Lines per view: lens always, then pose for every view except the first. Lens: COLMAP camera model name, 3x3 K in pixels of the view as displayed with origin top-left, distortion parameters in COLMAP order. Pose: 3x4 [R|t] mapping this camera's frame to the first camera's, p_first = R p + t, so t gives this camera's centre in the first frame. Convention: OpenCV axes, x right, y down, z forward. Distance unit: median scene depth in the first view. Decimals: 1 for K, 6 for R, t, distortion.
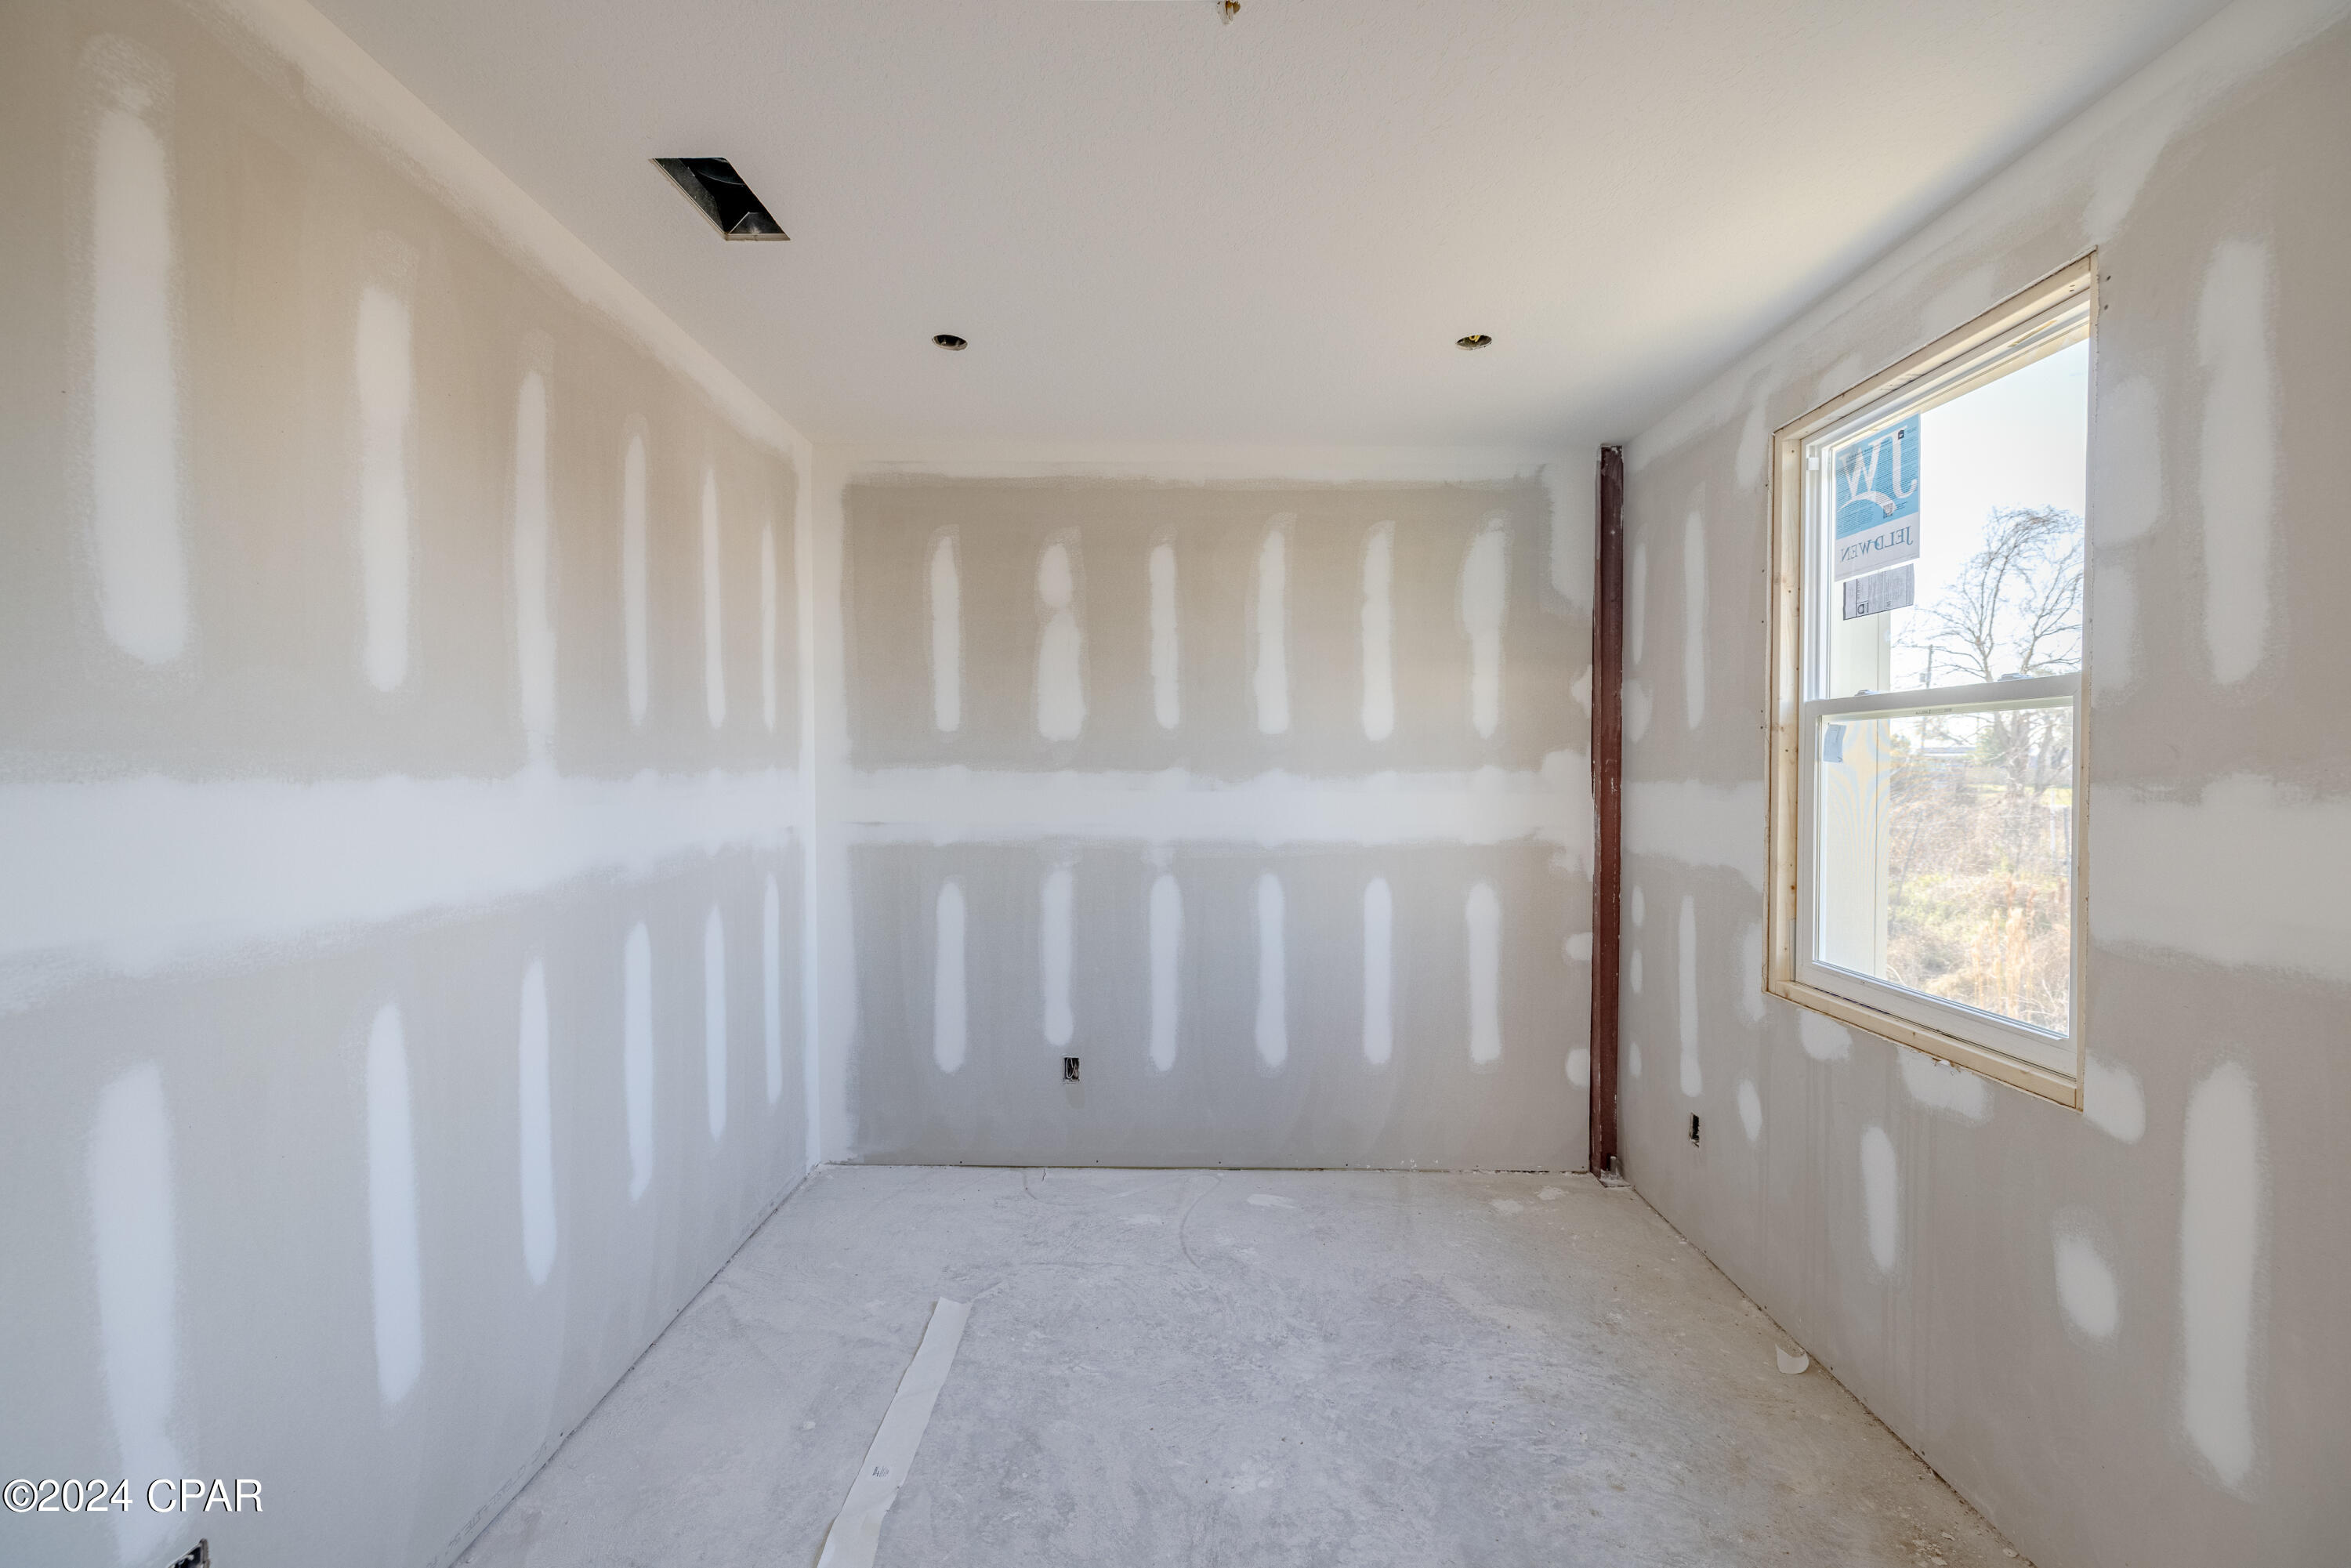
lens RADIAL K [[973.5, 0, 1162.2], [0, 973.5, 781.7], [0, 0, 1]] dist [0.000871, 0.000054]
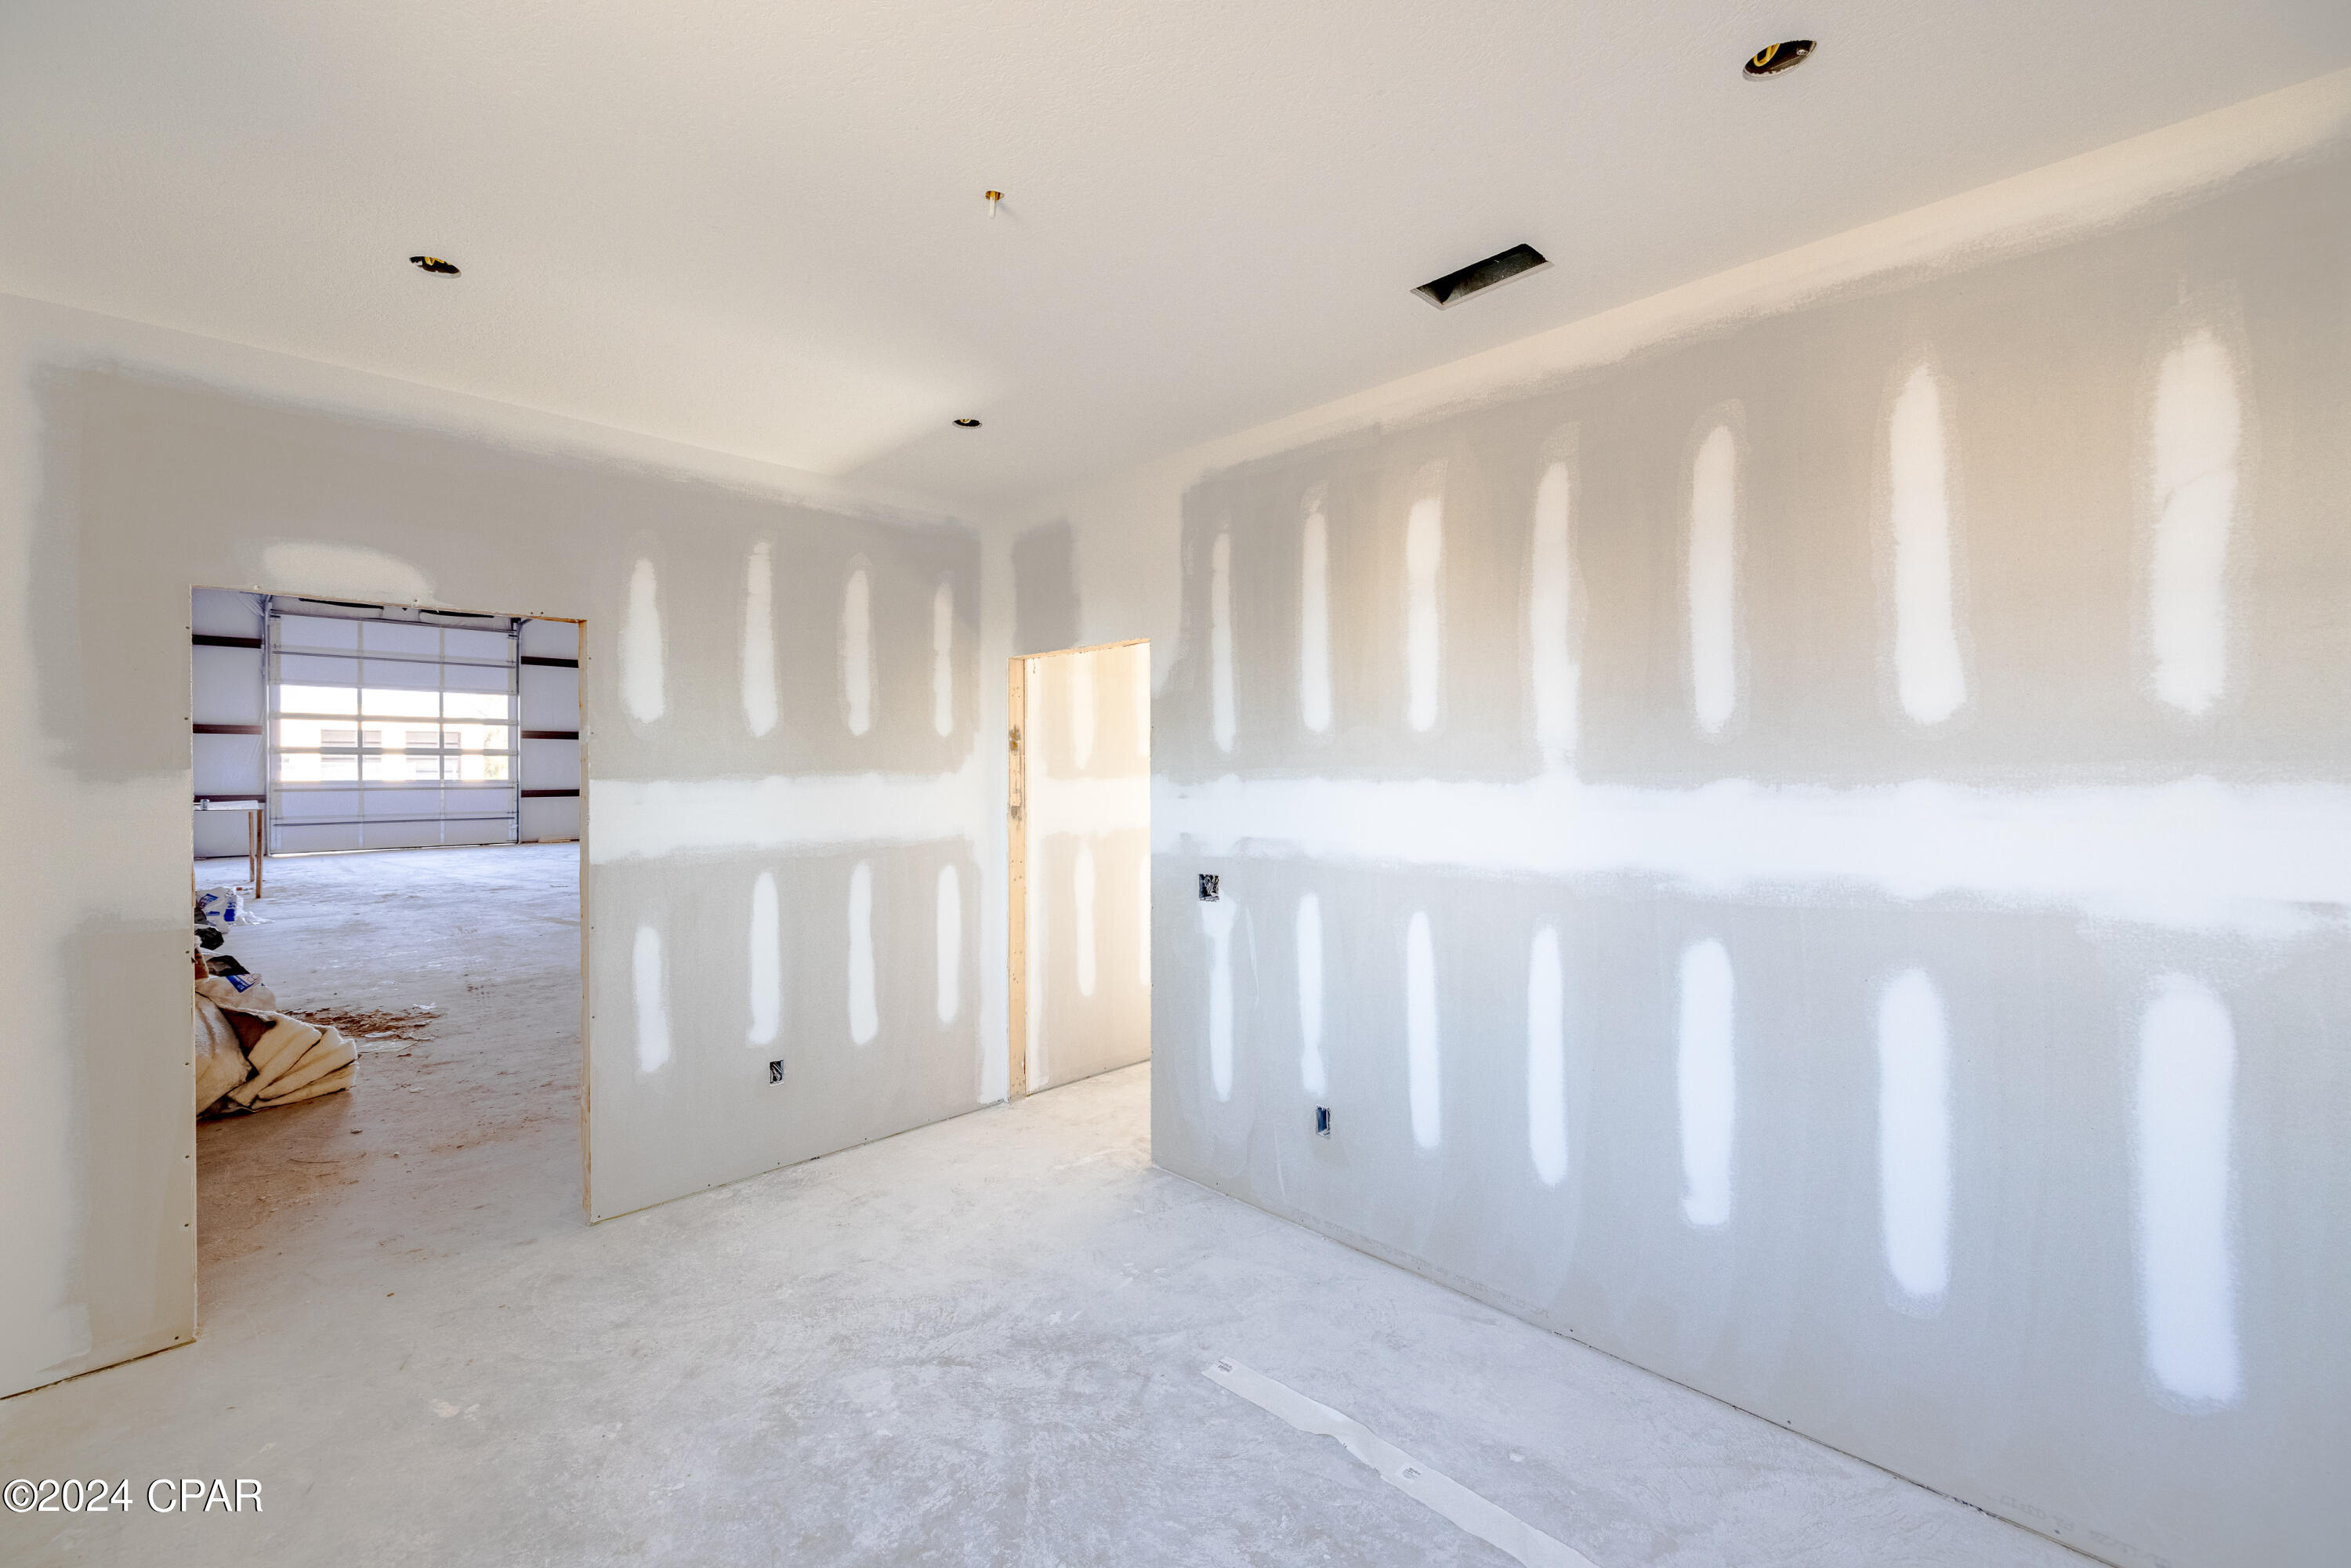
lens RADIAL K [[973.5, 0, 1162.2], [0, 973.5, 781.7], [0, 0, 1]] dist [0.000871, 0.000054]
pose [[-0.700028, 0.006528, -0.714085, 0.551197], [-0.015314, 0.999591, 0.024150, -0.026695], [0.713951, 0.027841, -0.699642, 1.360744]]
